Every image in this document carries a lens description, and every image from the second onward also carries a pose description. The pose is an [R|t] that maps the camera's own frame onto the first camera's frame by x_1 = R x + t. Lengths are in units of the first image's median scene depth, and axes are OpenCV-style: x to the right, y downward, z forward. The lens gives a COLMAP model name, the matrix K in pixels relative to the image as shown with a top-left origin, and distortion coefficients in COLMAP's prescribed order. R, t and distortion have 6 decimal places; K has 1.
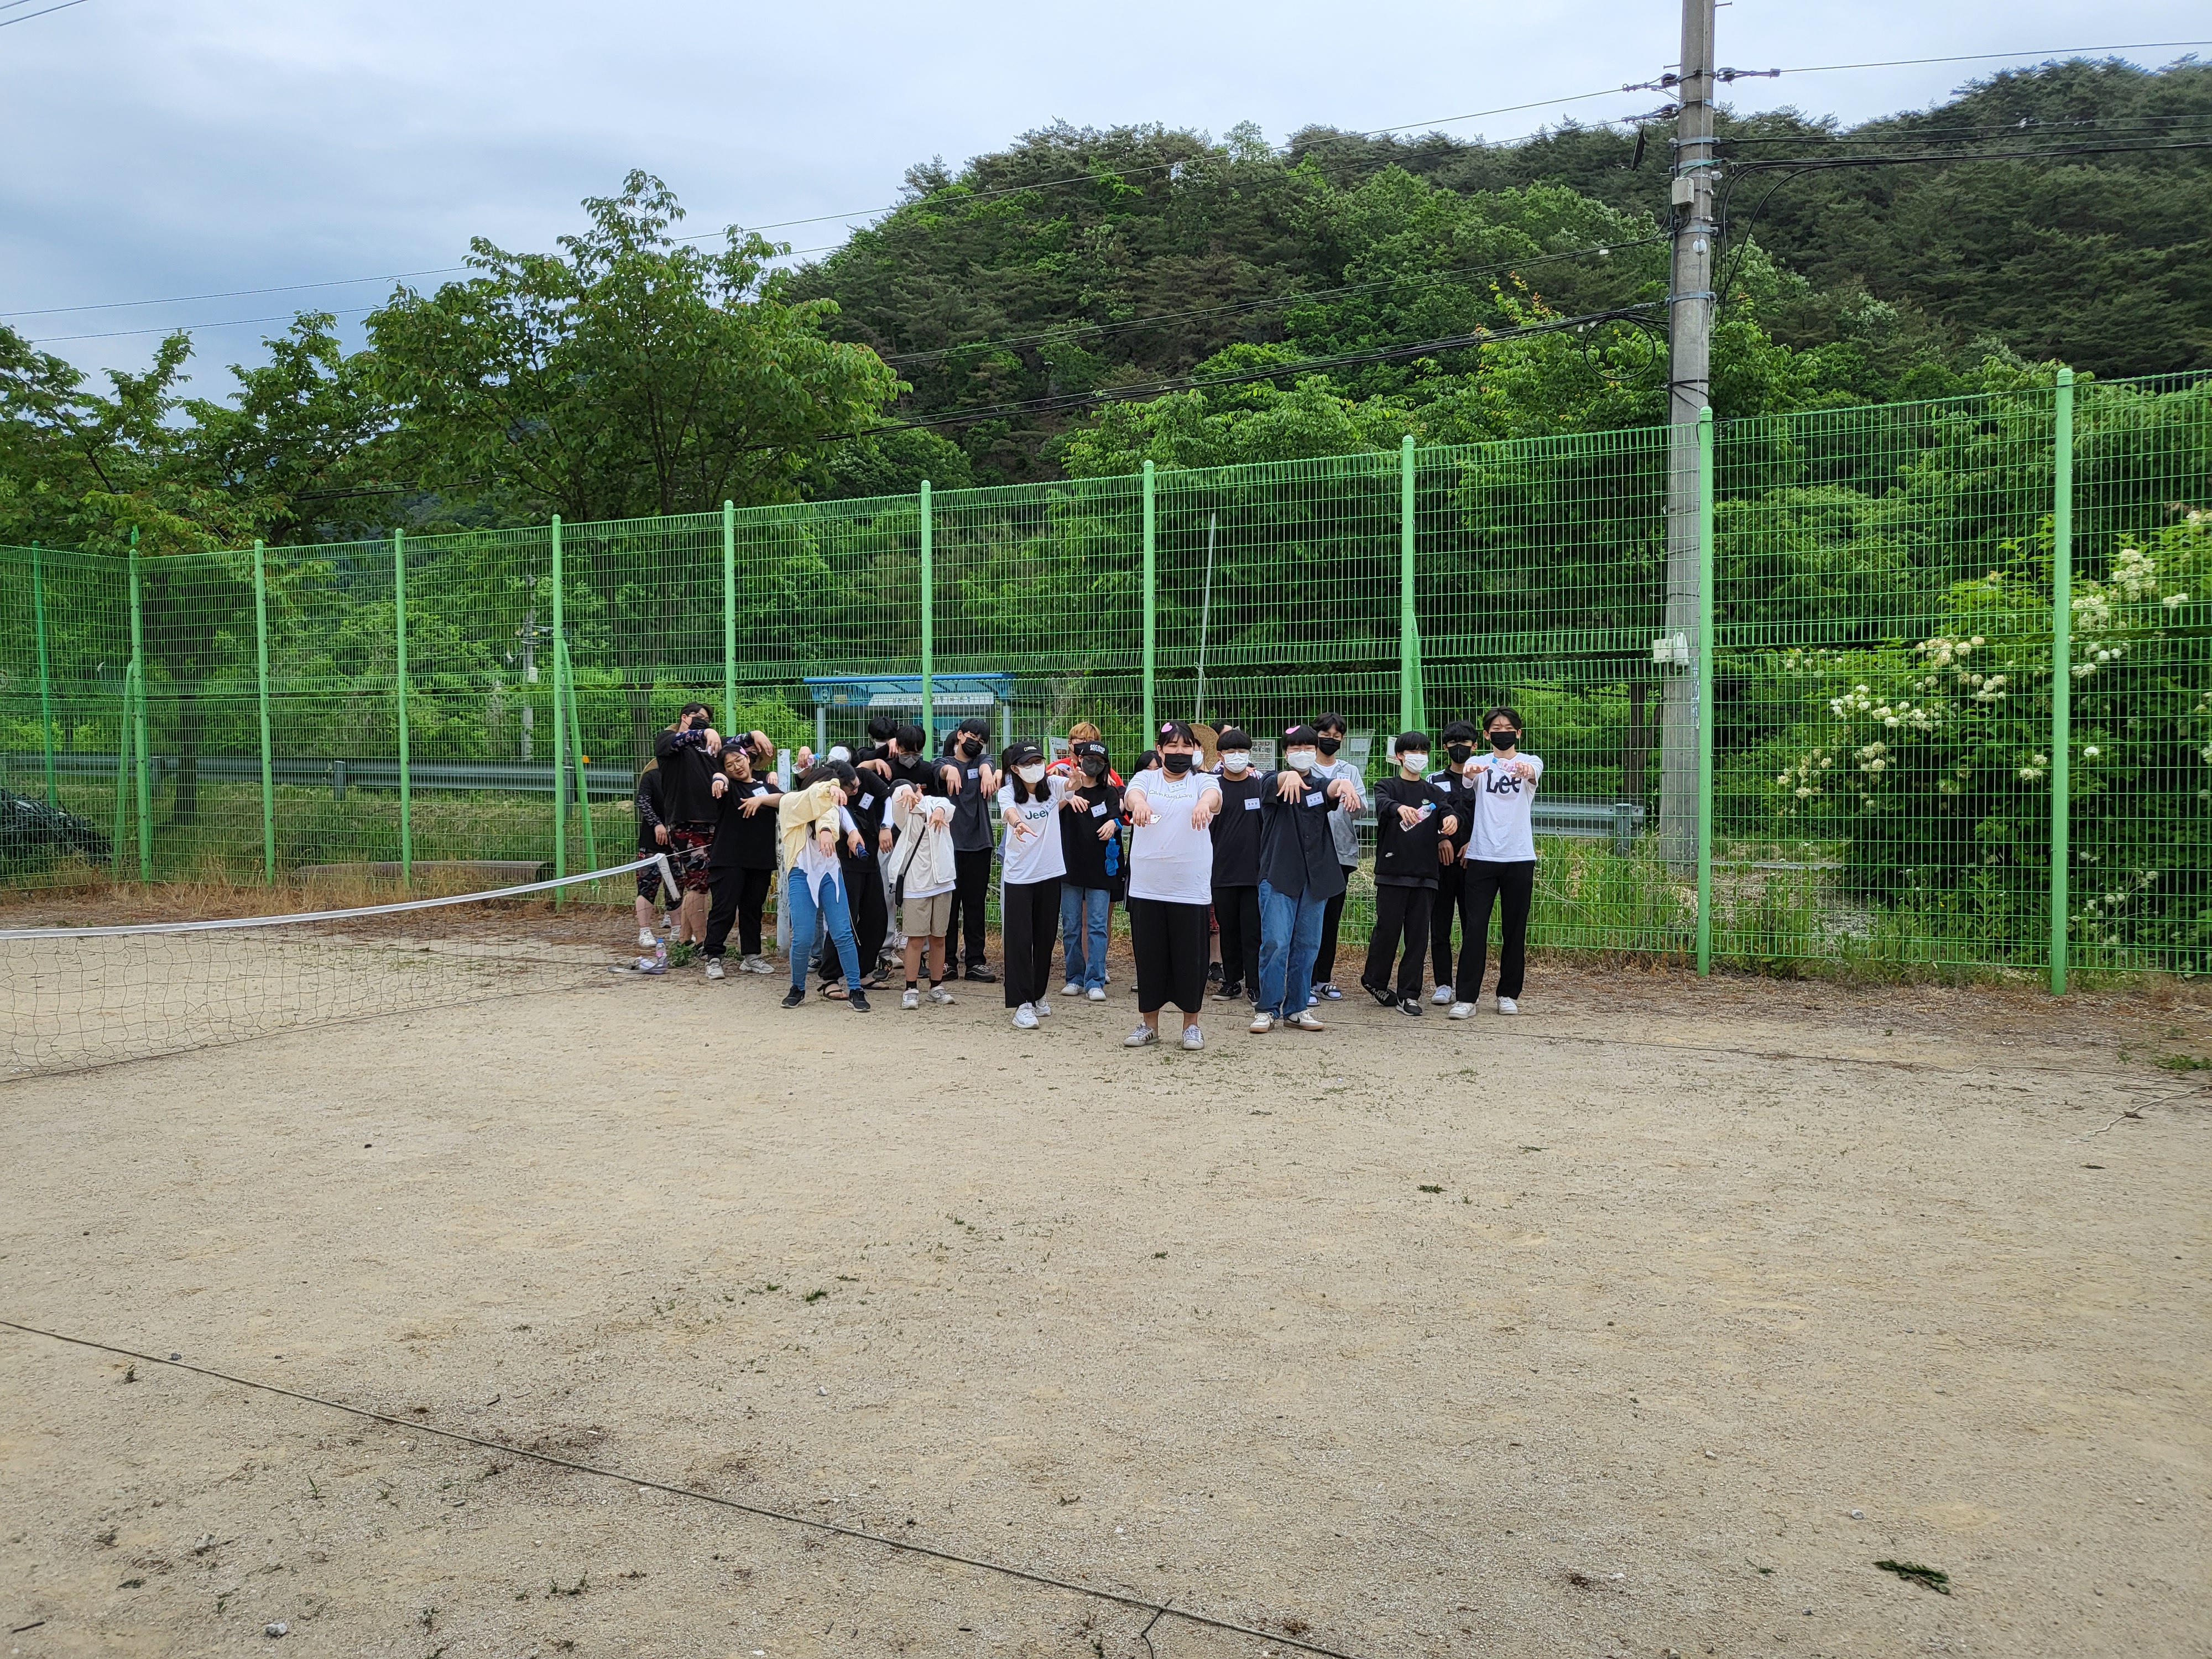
lens RADIAL K [[1703.4, 0, 1109.8], [0, 1703.4, 839.8], [0, 0, 1]] dist [-0.015788, 0.068033]
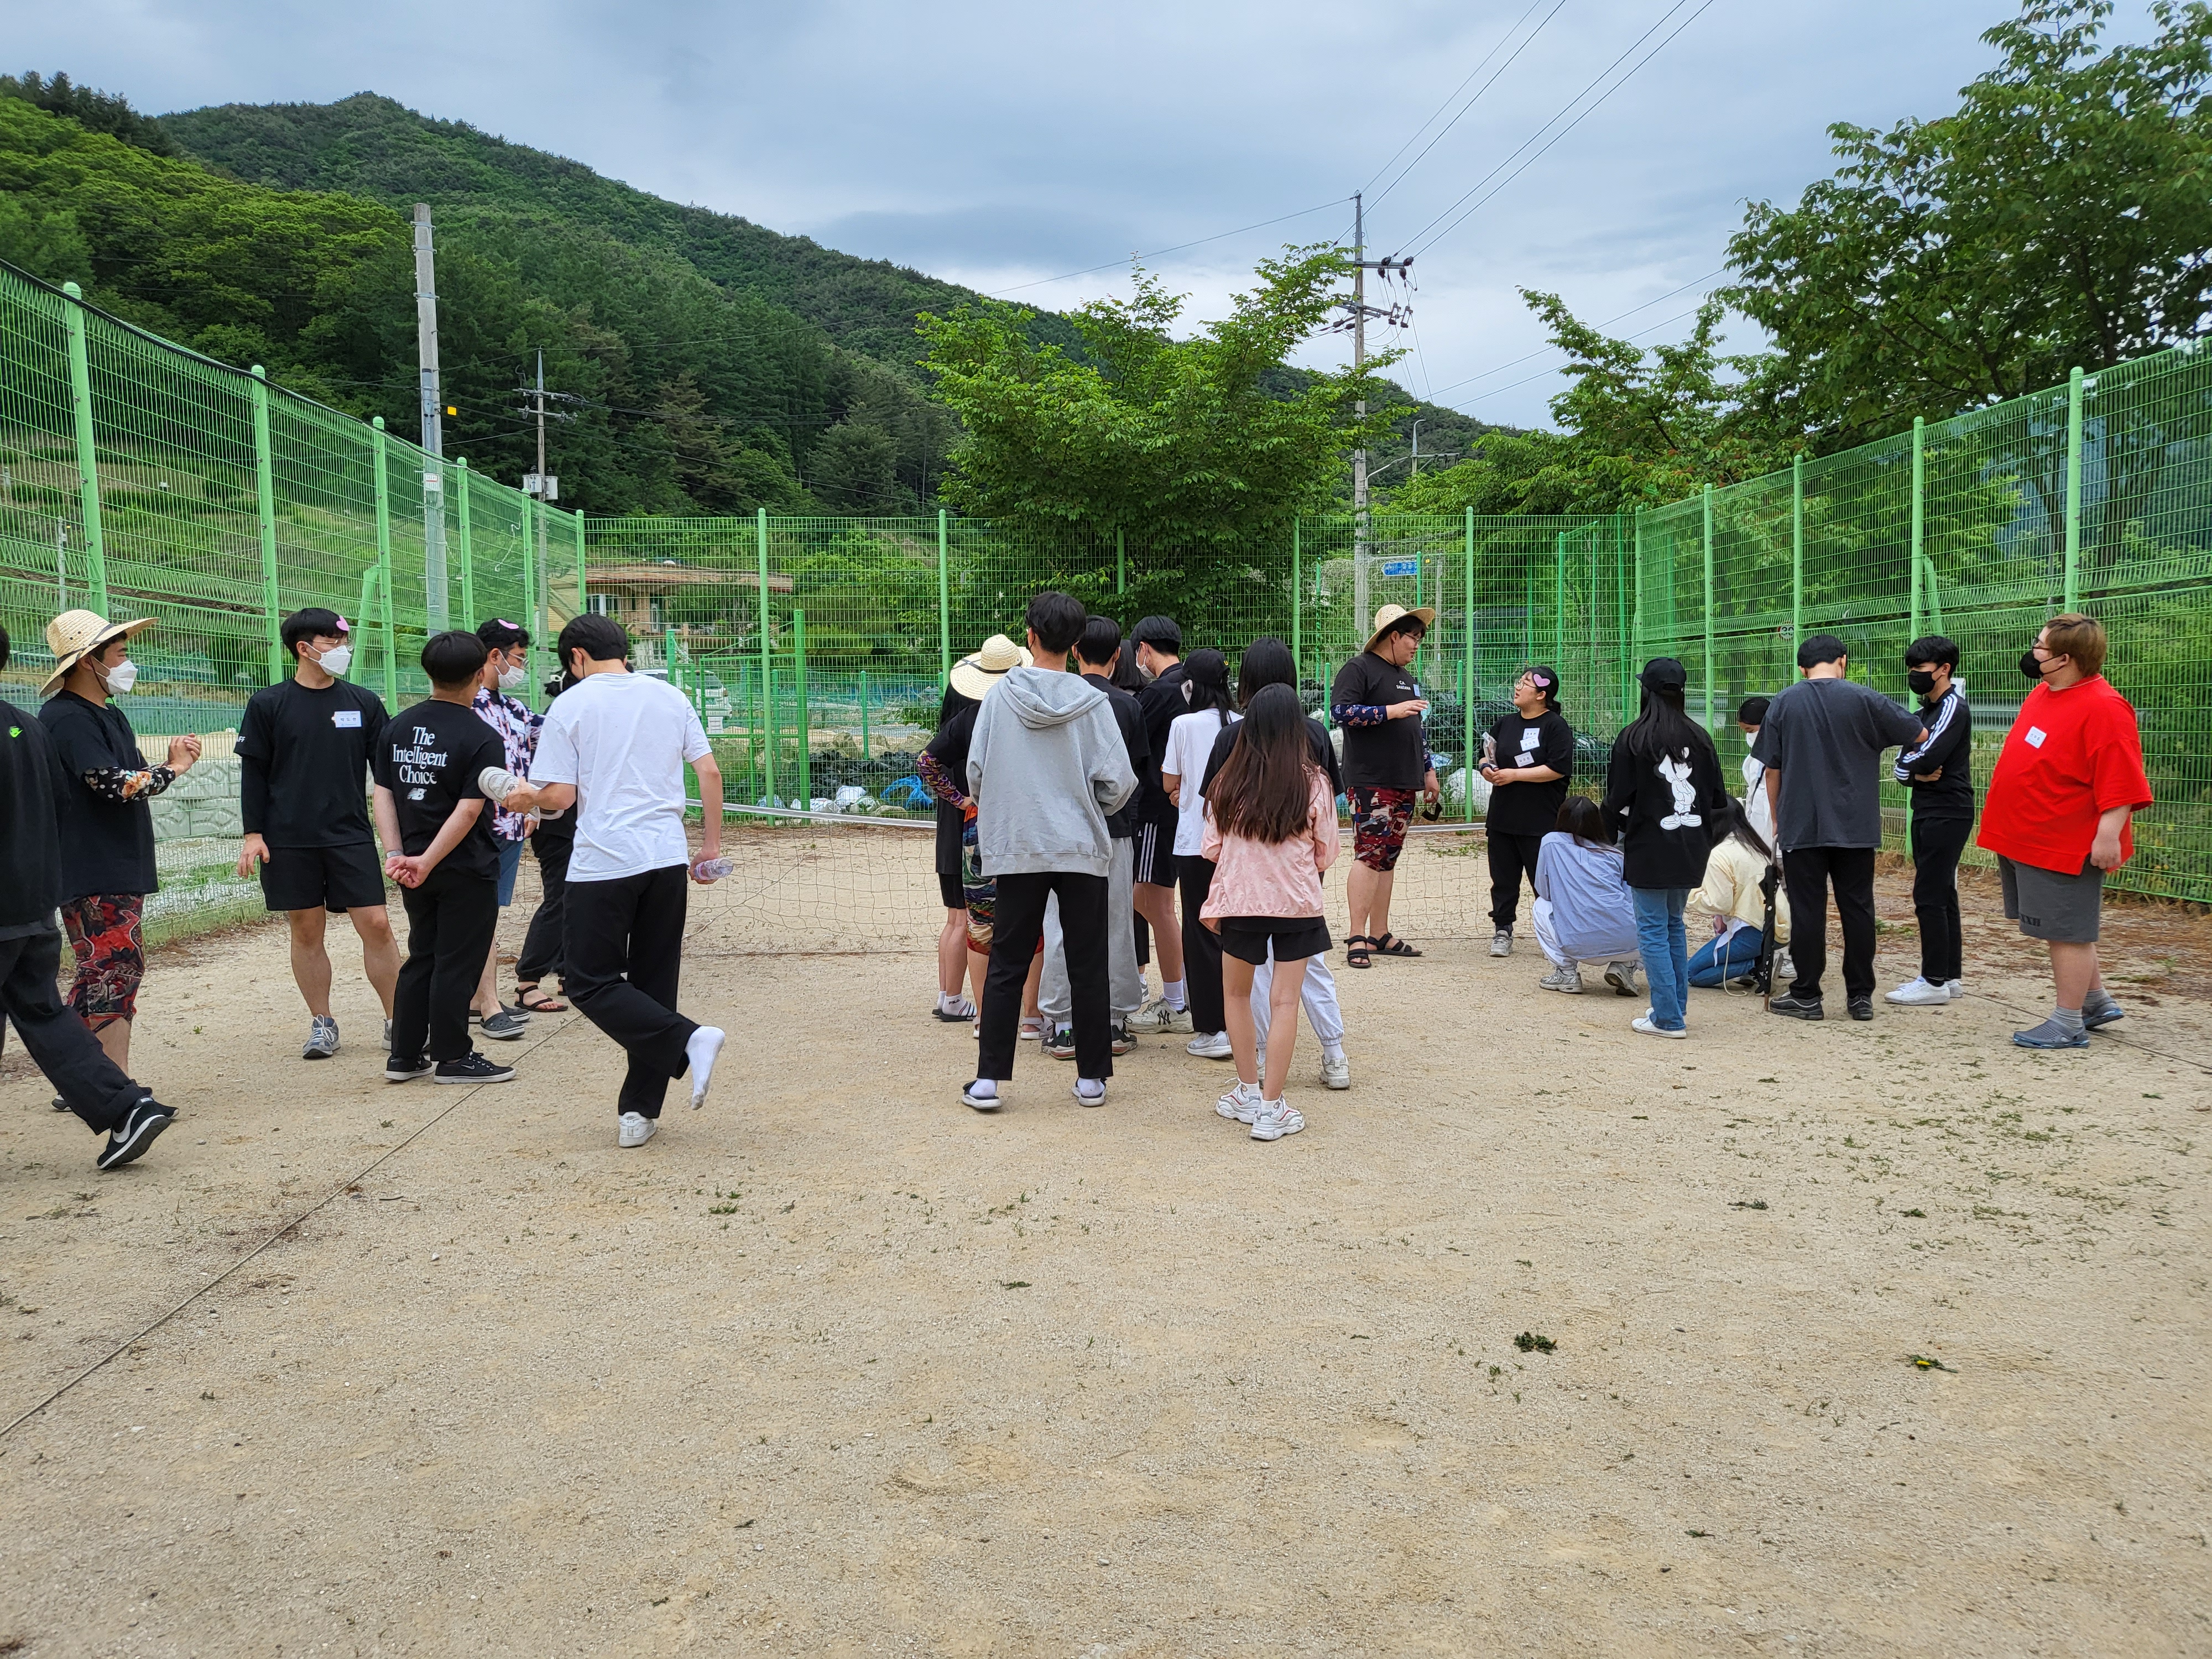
lens RADIAL K [[1703.4, 0, 1116.8], [0, 1703.4, 833.4], [0, 0, 1]] dist [-0.015788, 0.068033]
pose [[0.516753, 0.057196, -0.854222, 0.222758], [-0.031006, 0.998362, 0.048091, -0.004690], [0.855573, 0.001635, 0.517680, 0.182209]]
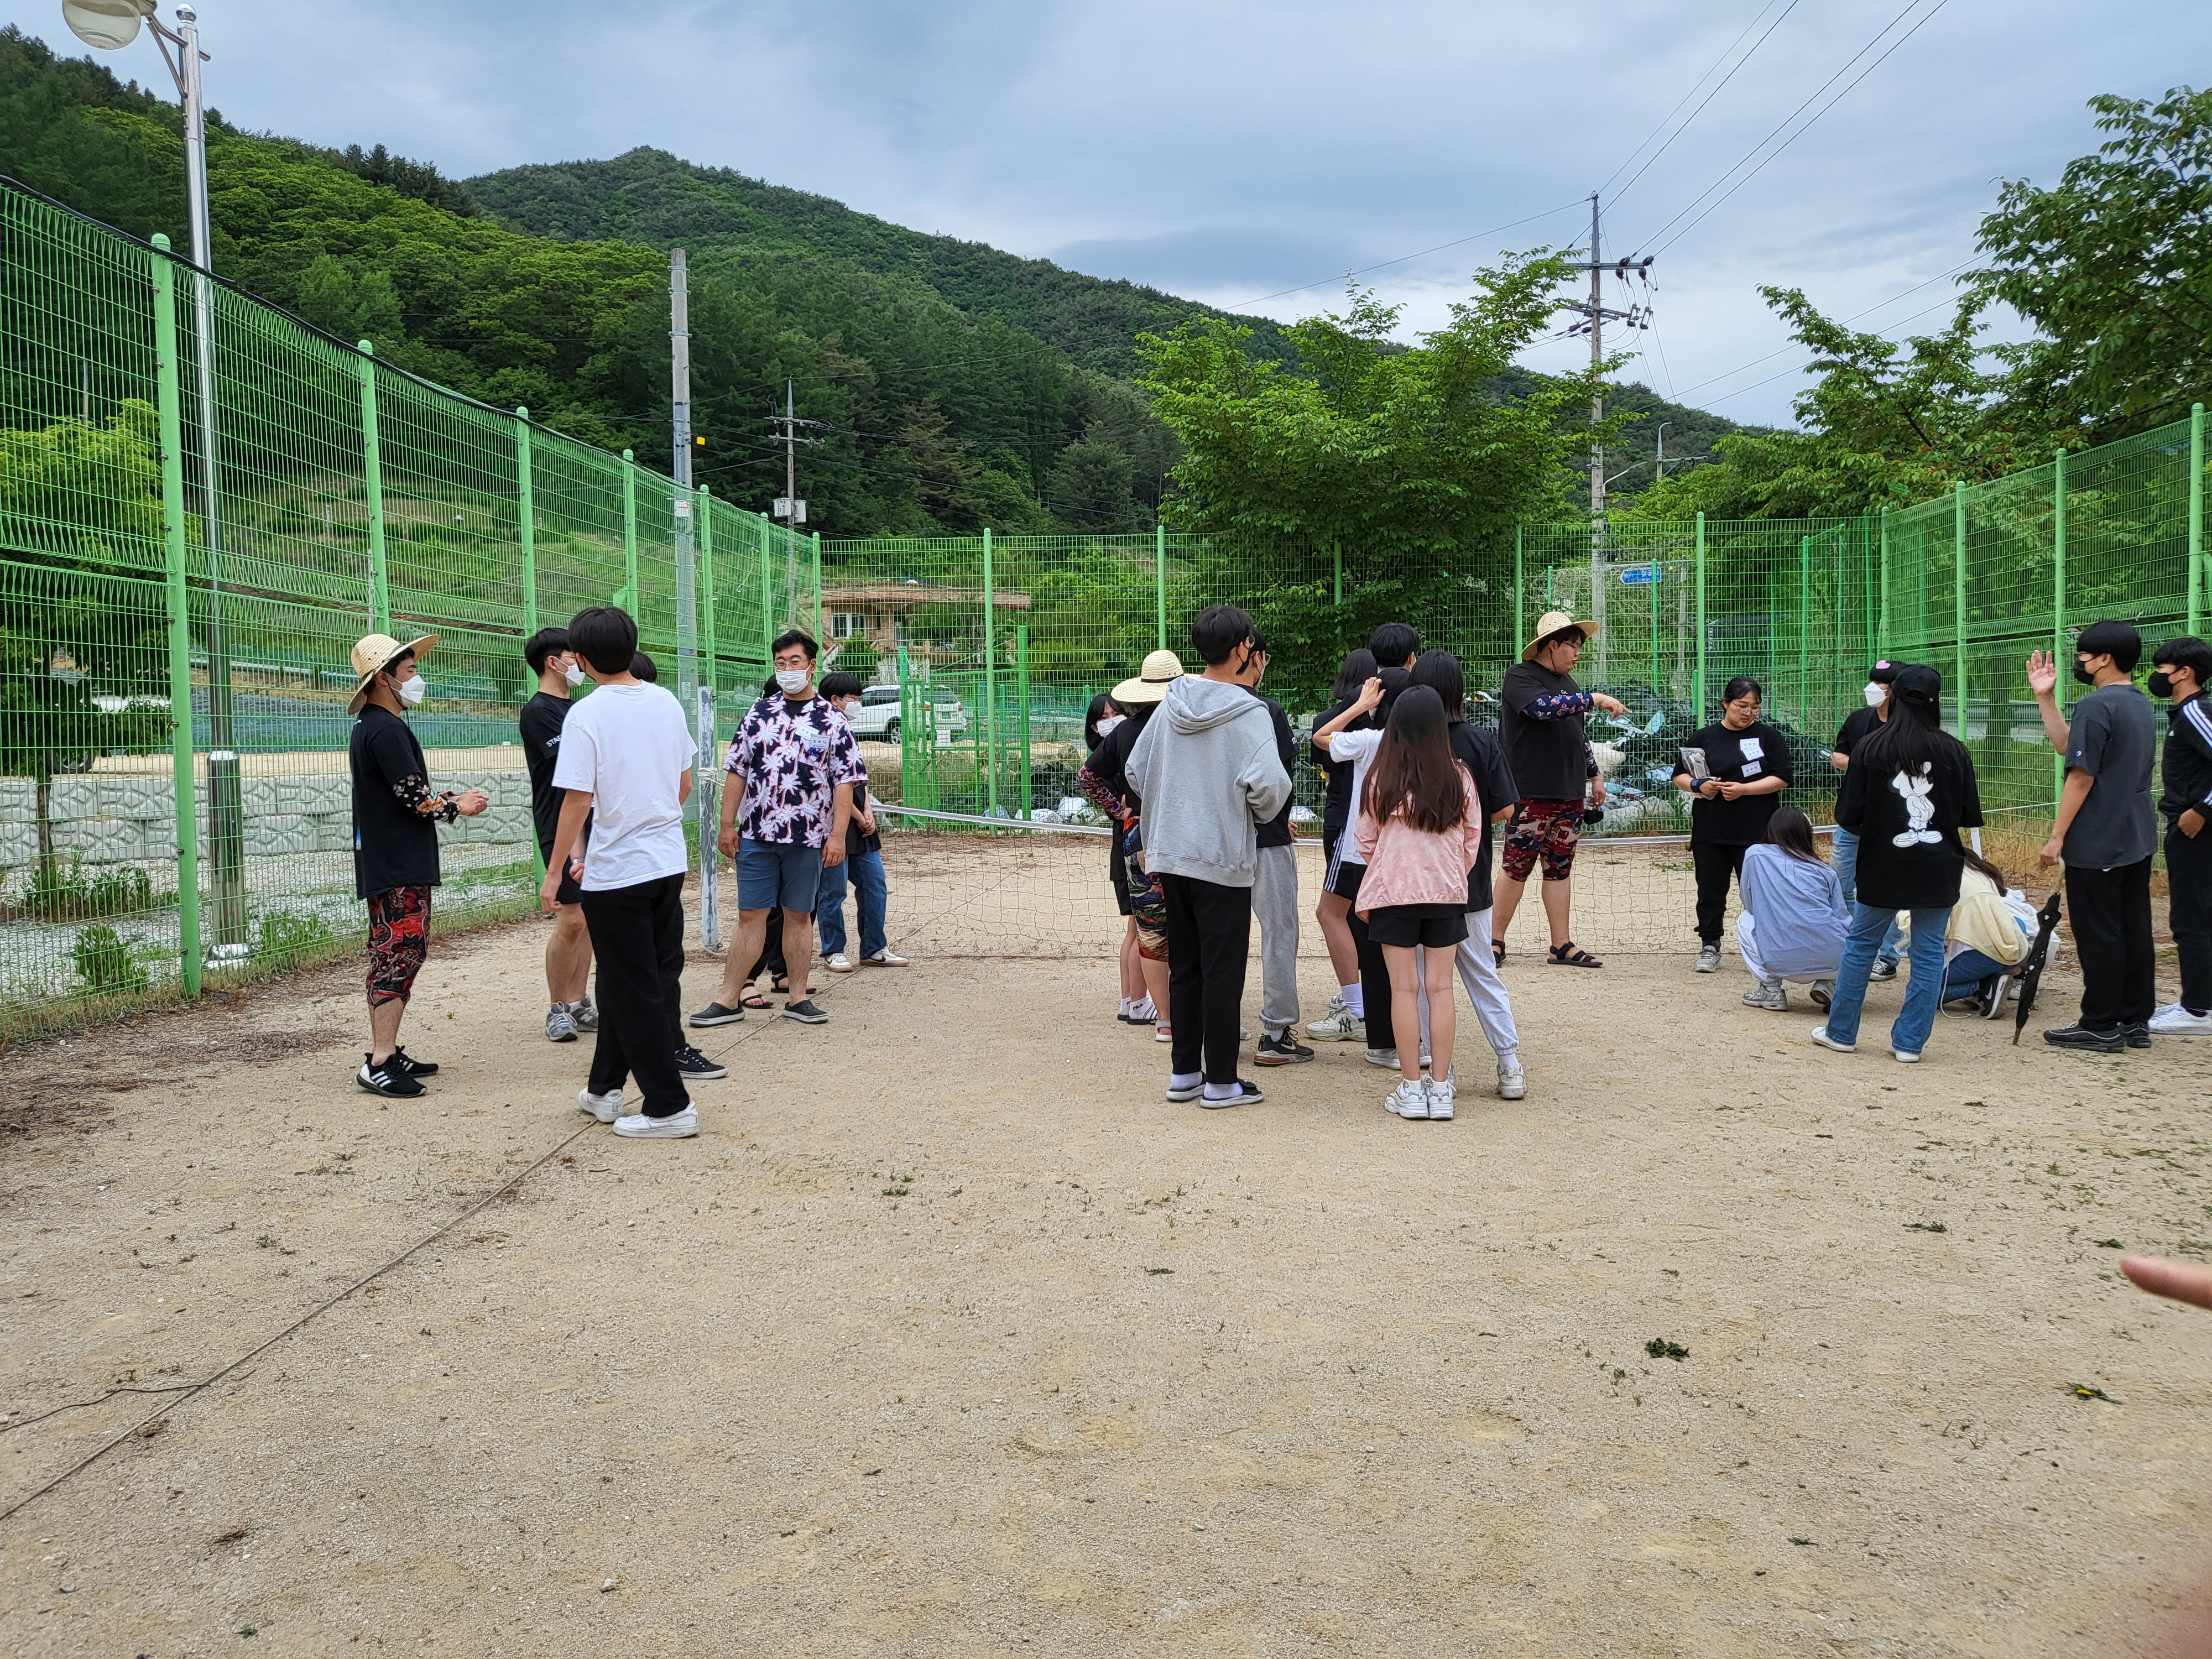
lens RADIAL K [[1703.4, 0, 1098.2], [0, 1703.4, 819.4], [0, 0, 1]] dist [-0.015788, 0.068033]
pose [[0.385164, 0.046141, -0.921694, 0.237270], [-0.031807, 0.998820, 0.036710, -0.003941], [0.922300, 0.015177, 0.386177, 0.189467]]
